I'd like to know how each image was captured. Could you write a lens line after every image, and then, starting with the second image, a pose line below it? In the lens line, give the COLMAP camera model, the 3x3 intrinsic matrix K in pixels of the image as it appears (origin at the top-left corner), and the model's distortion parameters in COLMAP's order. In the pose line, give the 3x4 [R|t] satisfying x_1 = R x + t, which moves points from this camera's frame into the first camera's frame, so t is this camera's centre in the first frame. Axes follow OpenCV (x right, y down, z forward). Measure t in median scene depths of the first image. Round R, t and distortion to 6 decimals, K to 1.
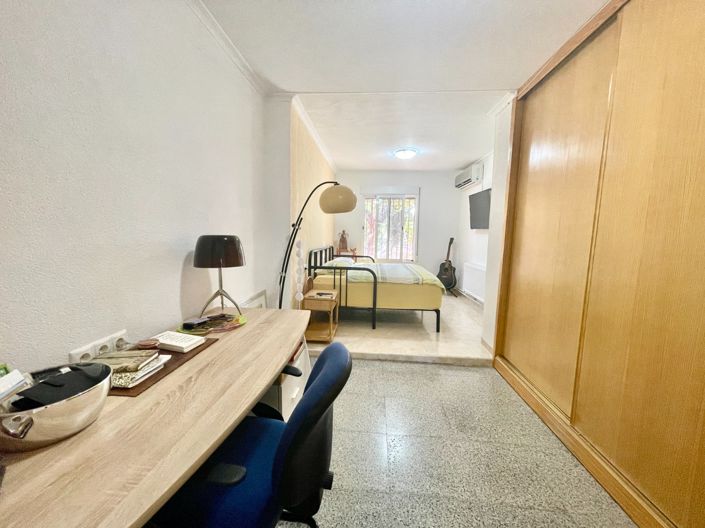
lens RADIAL K [[284.4, 0, 352.5], [0, 284.4, 264.1], [0, 0, 1]] dist [-0.003274, 0.000072]
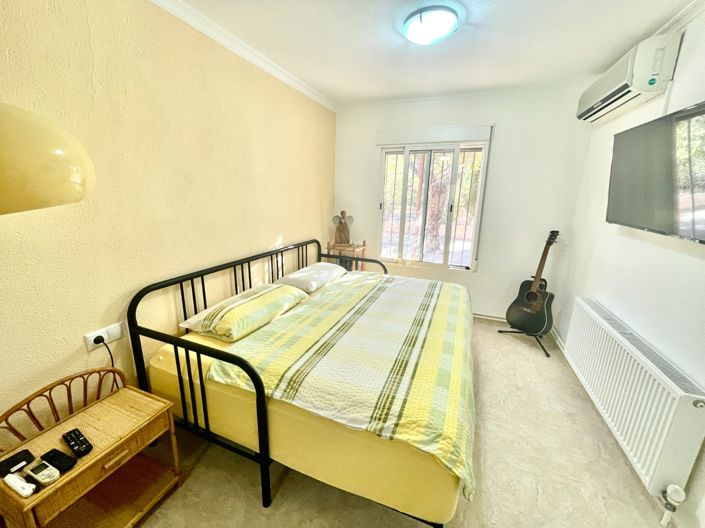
lens RADIAL K [[284.4, 0, 351.8], [0, 284.4, 264.0], [0, 0, 1]] dist [-0.003274, 0.000072]
pose [[0.952469, 0.073356, -0.295672, 0.170773], [-0.032551, 0.989525, 0.140641, -0.095421], [0.302891, -0.124332, 0.944880, 0.439953]]
